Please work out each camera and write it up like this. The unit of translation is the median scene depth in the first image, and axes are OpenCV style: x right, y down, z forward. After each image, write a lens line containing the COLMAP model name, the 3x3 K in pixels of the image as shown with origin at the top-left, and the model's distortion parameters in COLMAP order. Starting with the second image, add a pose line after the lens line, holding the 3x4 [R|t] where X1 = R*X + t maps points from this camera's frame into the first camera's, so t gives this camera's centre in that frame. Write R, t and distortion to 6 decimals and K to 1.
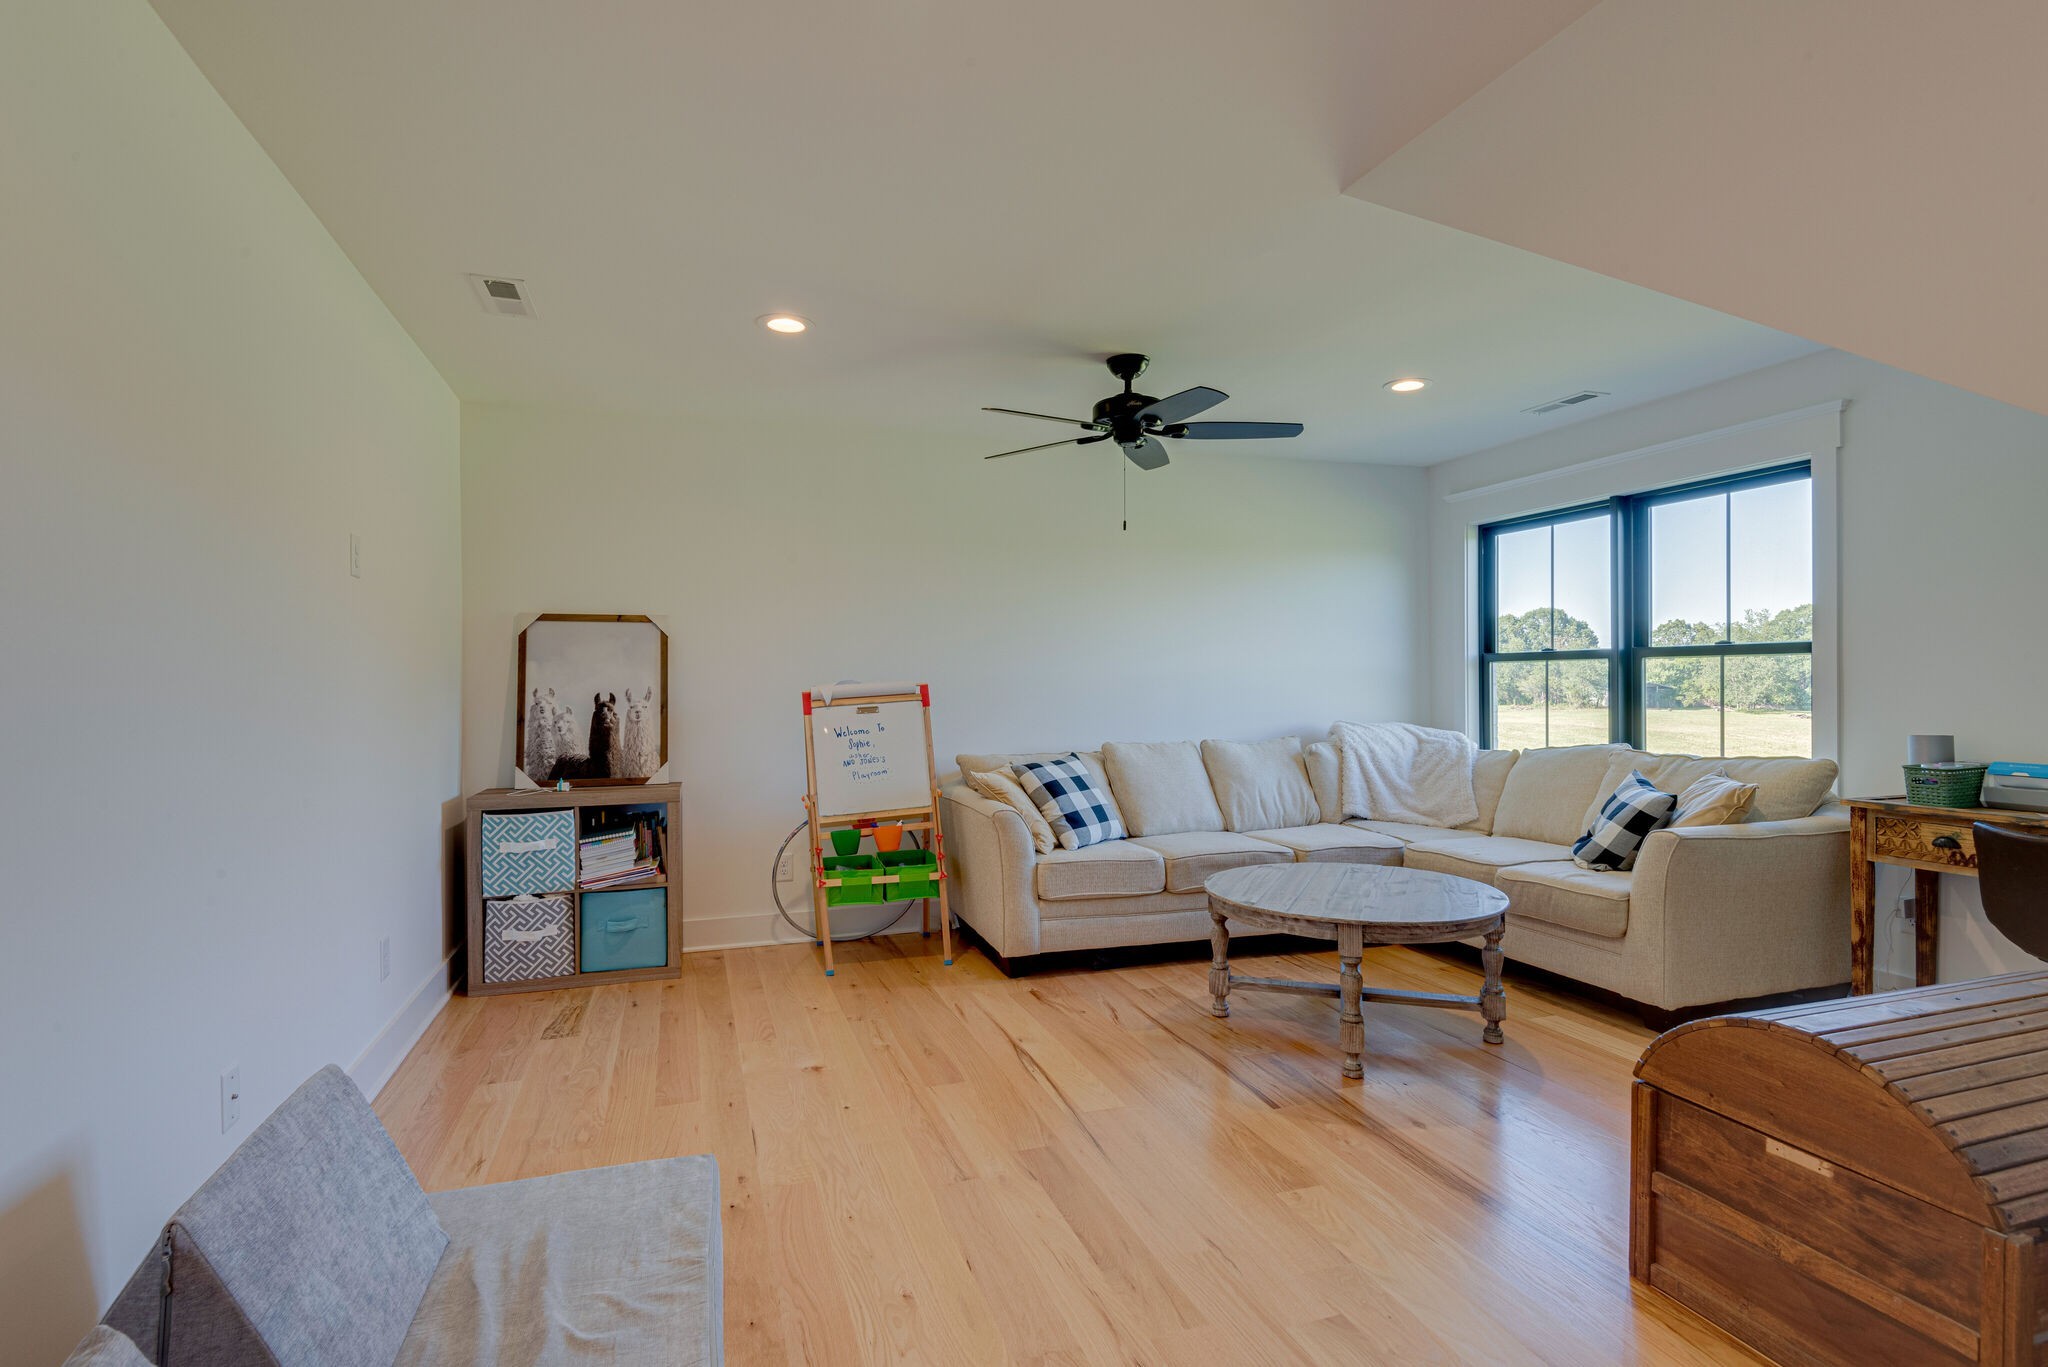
lens RADIAL K [[890.9, 0, 1010.6], [0, 890.9, 683.1], [0, 0, 1]] dist [0.015285, -0.000024]
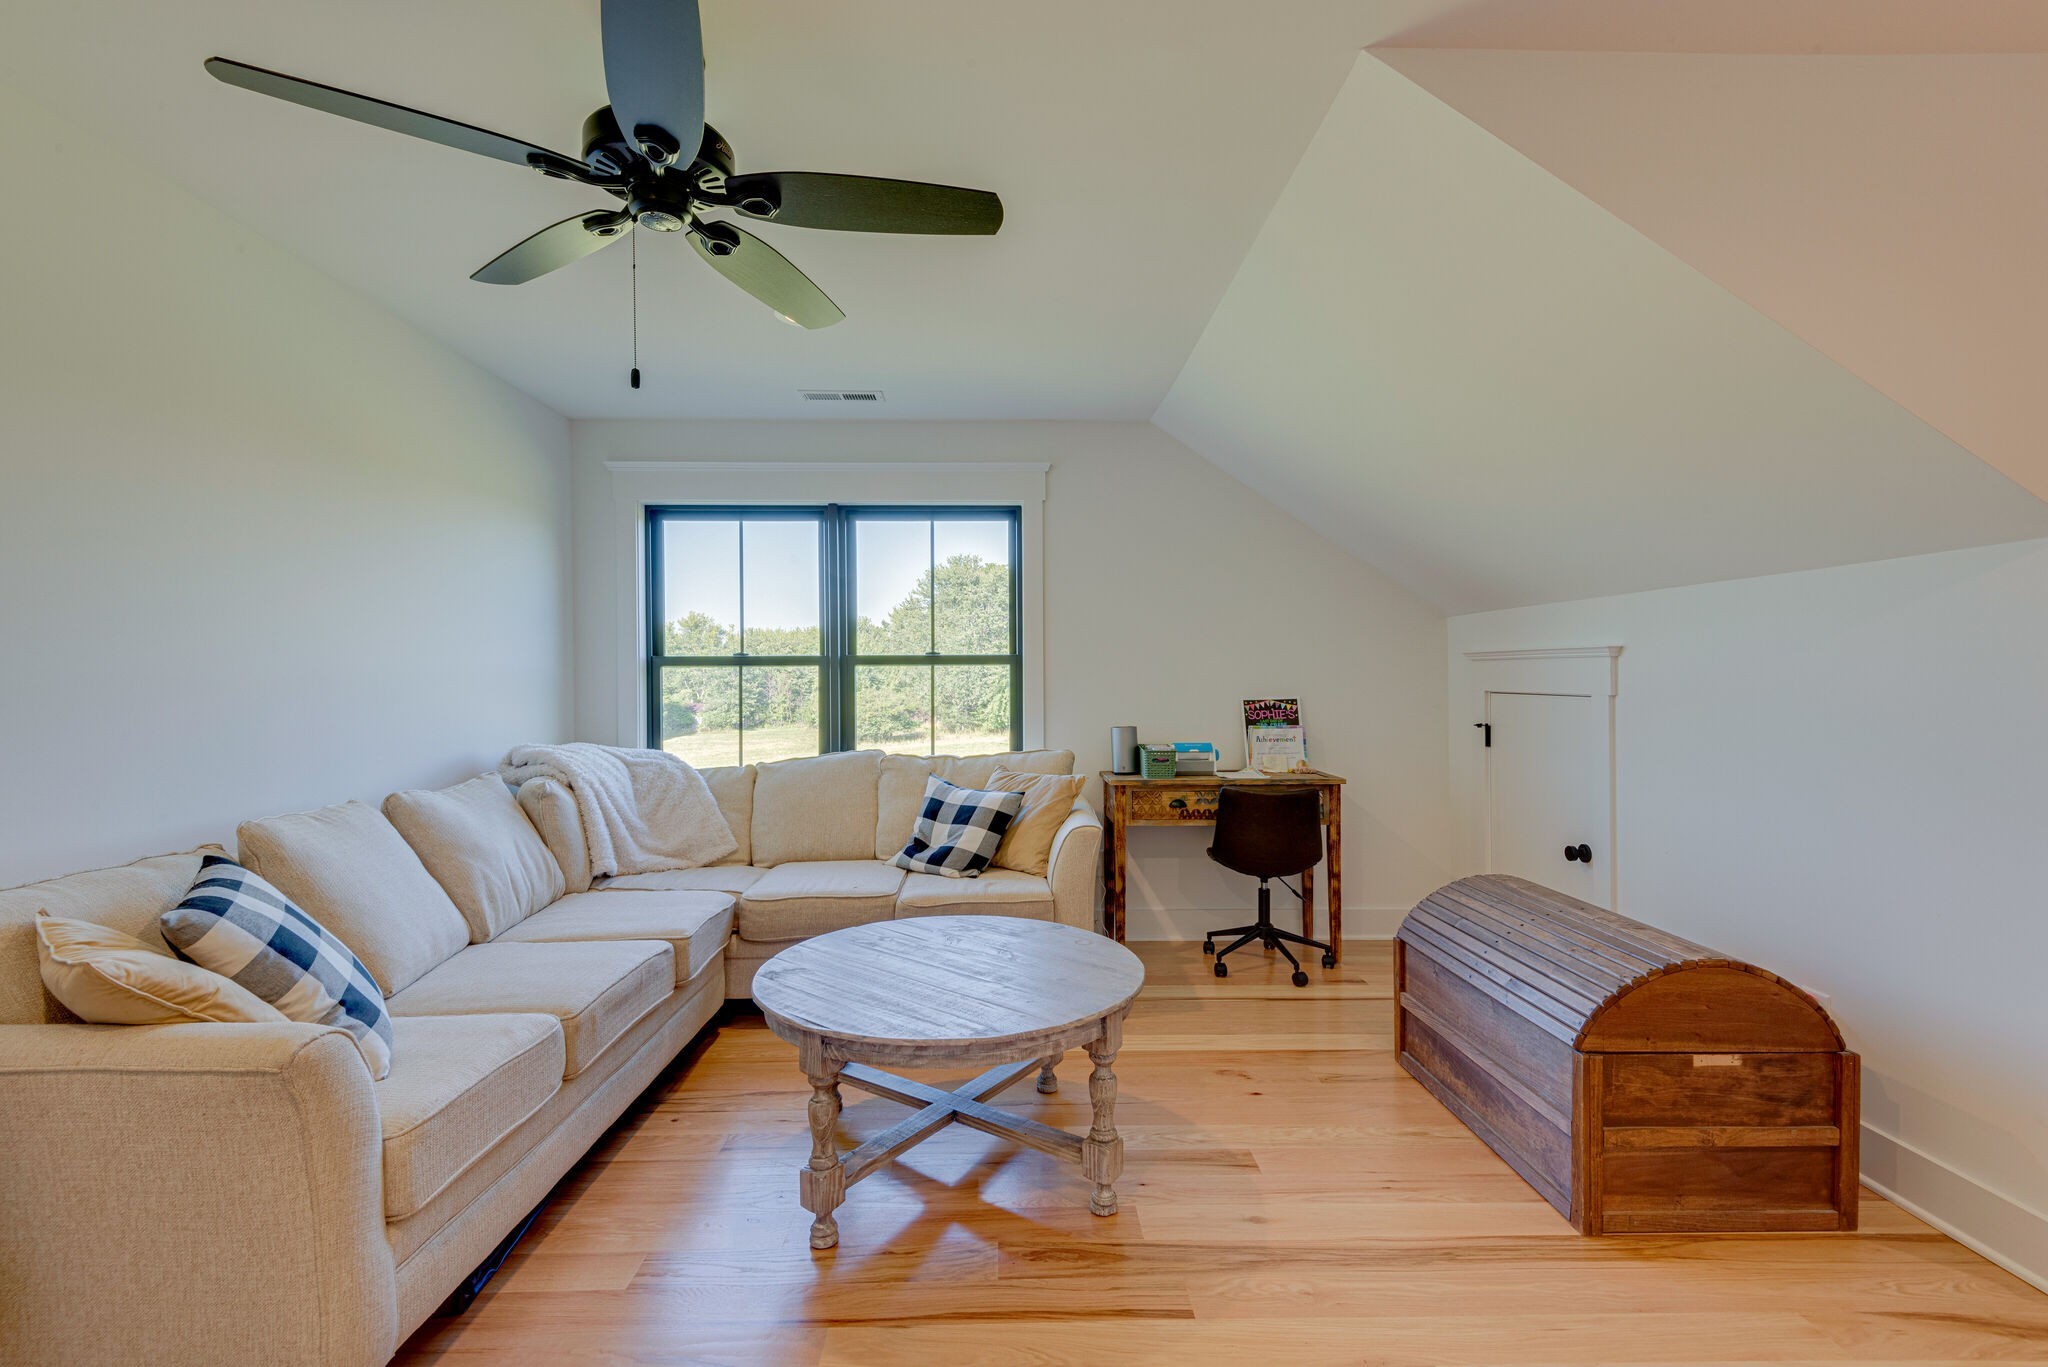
lens RADIAL K [[890.9, 0, 1021.0], [0, 890.9, 700.3], [0, 0, 1]] dist [0.015285, -0.000024]
pose [[0.330129, -0.014244, 0.943828, -0.302742], [0.005963, 0.999898, 0.013004, -0.000587], [-0.943917, 0.001336, 0.330180, 0.717851]]
